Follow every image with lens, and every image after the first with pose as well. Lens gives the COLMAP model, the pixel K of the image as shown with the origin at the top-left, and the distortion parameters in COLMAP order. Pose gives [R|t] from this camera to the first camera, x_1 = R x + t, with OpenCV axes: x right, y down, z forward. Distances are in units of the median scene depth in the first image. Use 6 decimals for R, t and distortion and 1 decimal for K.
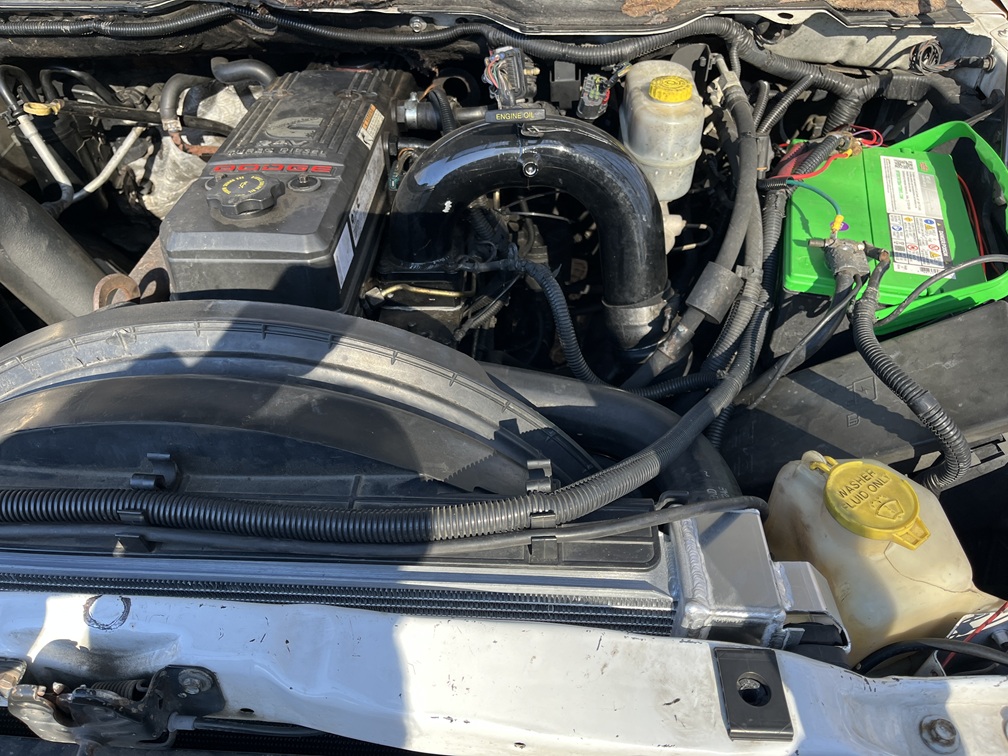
lens RADIAL K [[765.9, 0, 499.7], [0, 765.9, 372.7], [0, 0, 1]] dist [0.063927, -0.091858]
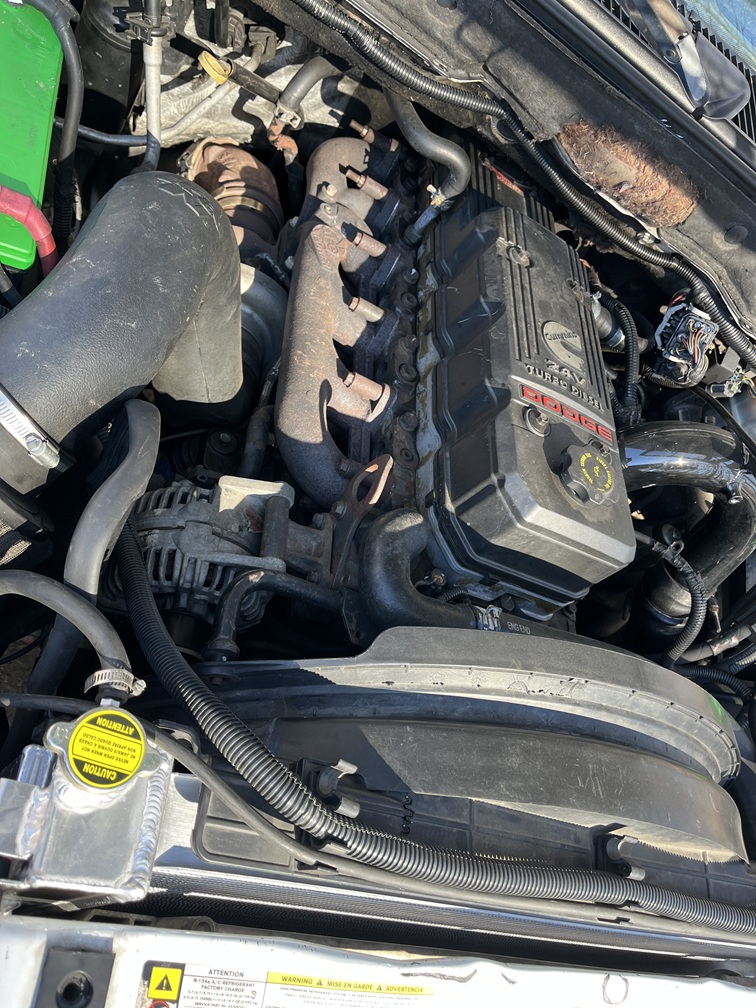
lens RADIAL K [[765.9, 0, 374.4], [0, 765.9, 505.3], [0, 0, 1]] dist [0.063927, -0.091858]
pose [[0.826508, 0.301013, 0.475684, -0.764893], [-0.432827, 0.880110, 0.195109, -0.203822], [-0.359924, -0.367148, 0.857705, 0.176648]]
